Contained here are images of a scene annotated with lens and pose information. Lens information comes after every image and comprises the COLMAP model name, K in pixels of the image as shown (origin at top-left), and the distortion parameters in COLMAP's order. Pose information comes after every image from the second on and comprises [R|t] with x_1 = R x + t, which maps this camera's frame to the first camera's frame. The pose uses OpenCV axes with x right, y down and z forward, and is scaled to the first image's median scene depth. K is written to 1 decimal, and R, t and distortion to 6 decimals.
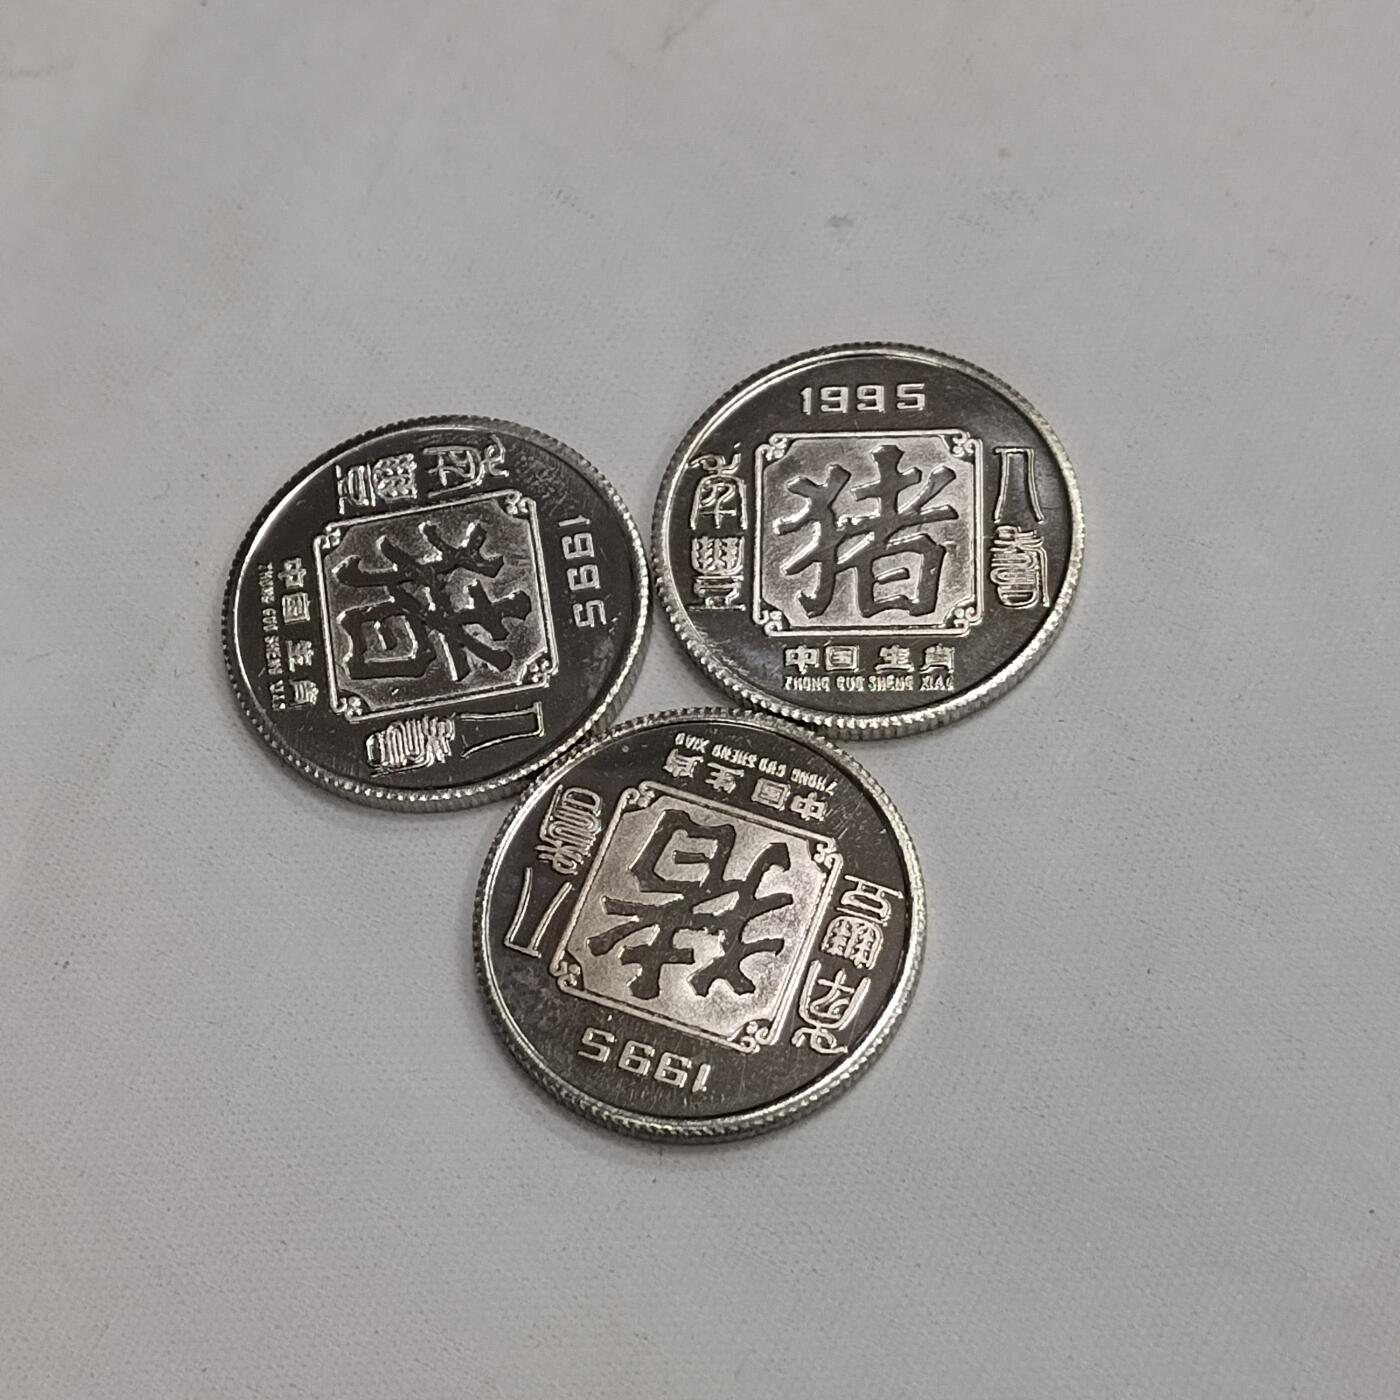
lens RADIAL K [[3240.0, 0, 700.0], [0, 3240.0, 700.0], [0, 0, 1]] dist [0.342150, -3.215766]
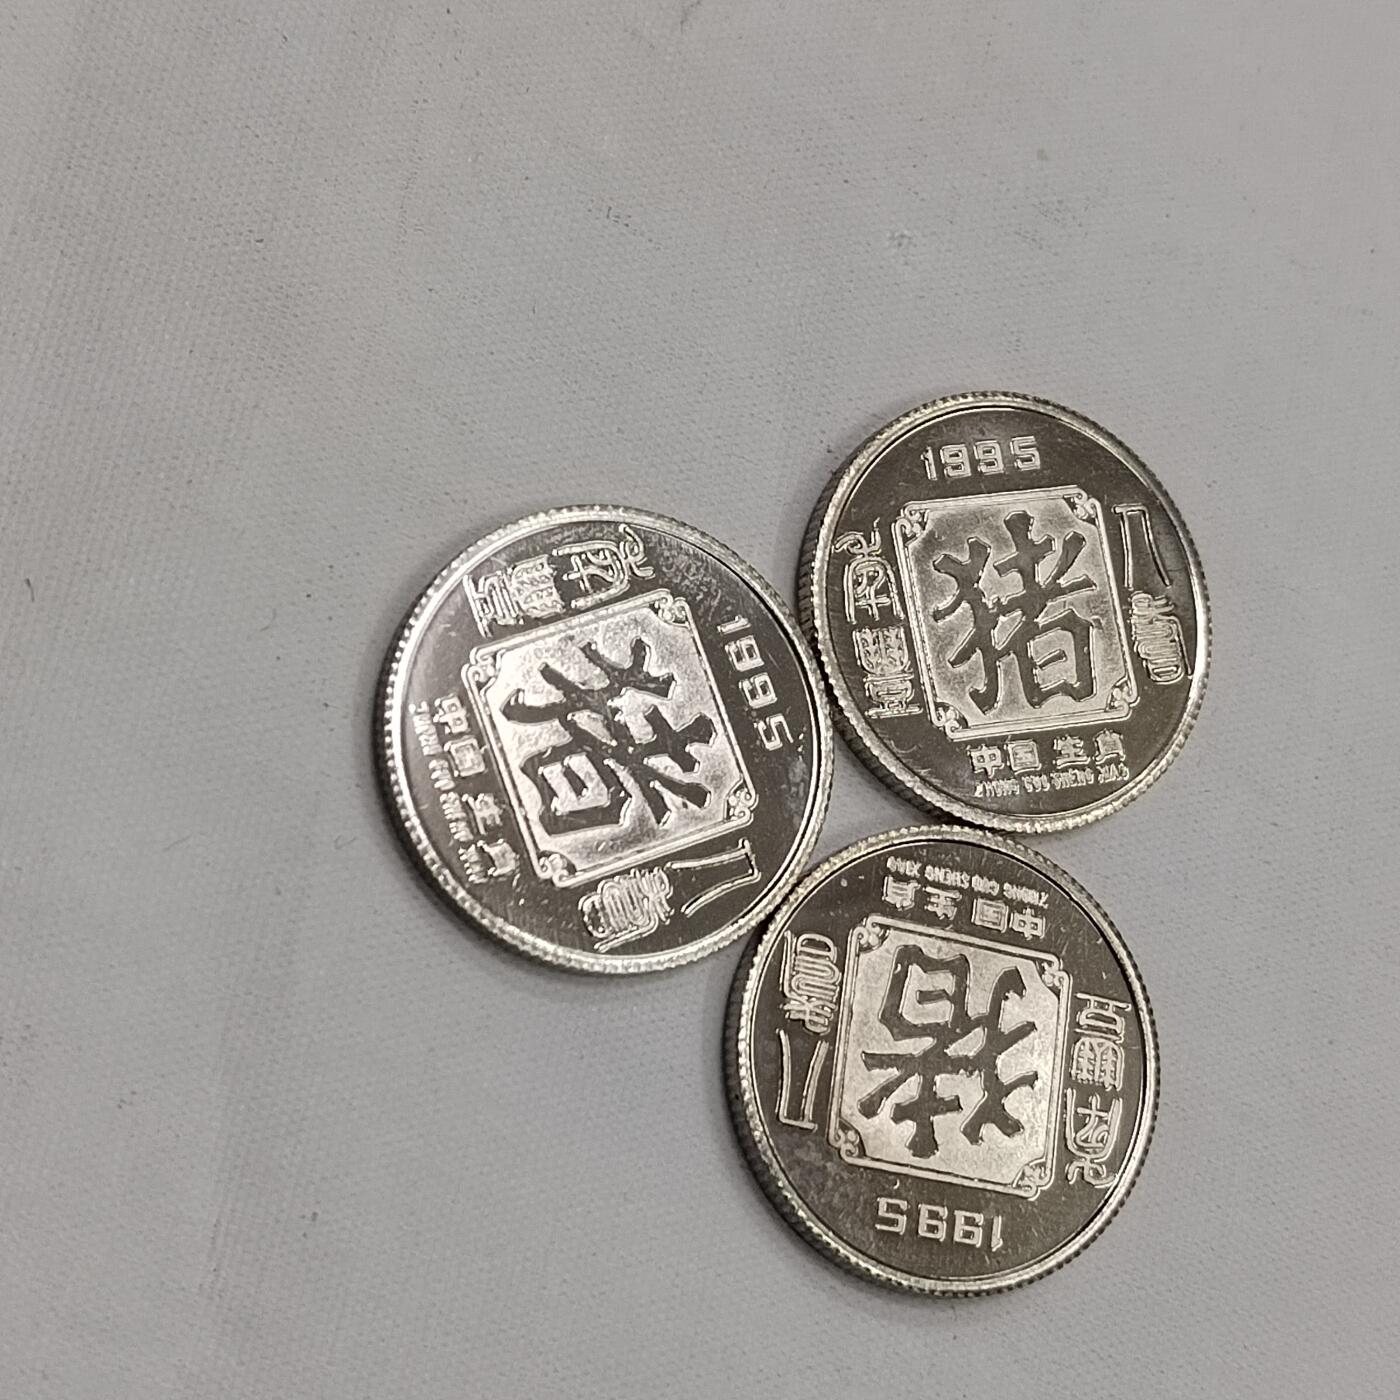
lens RADIAL K [[3240.0, 0, 700.0], [0, 3240.0, 700.0], [0, 0, 1]] dist [0.342150, -3.215766]
pose [[0.860184, -0.123521, 0.494799, -0.525342], [-0.009812, 0.966037, 0.258218, -0.282870], [-0.509889, -0.226971, 0.829758, 0.250438]]
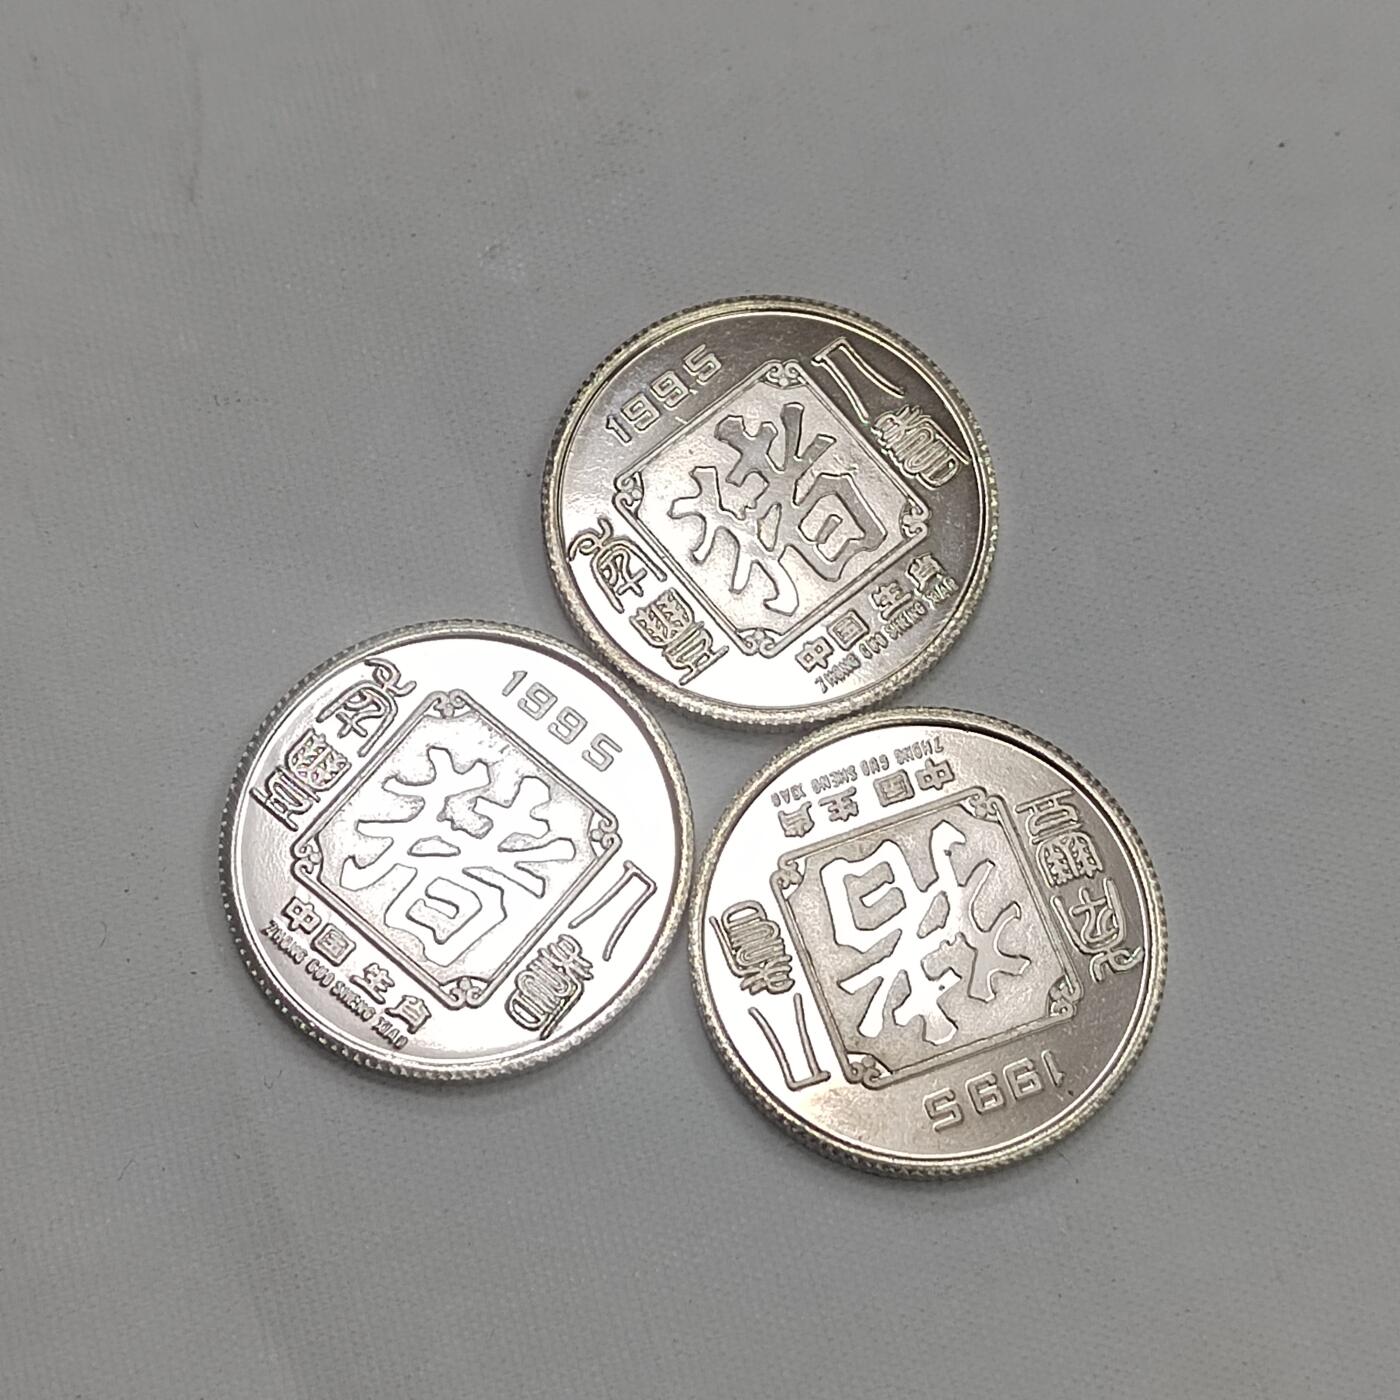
lens RADIAL K [[3240.0, 0, 700.0], [0, 3240.0, 700.0], [0, 0, 1]] dist [0.342150, -3.215766]
pose [[0.746240, -0.594704, 0.299085, -0.289356], [0.562971, 0.803580, 0.193191, -0.207409], [-0.355231, 0.024209, 0.934465, 0.128813]]
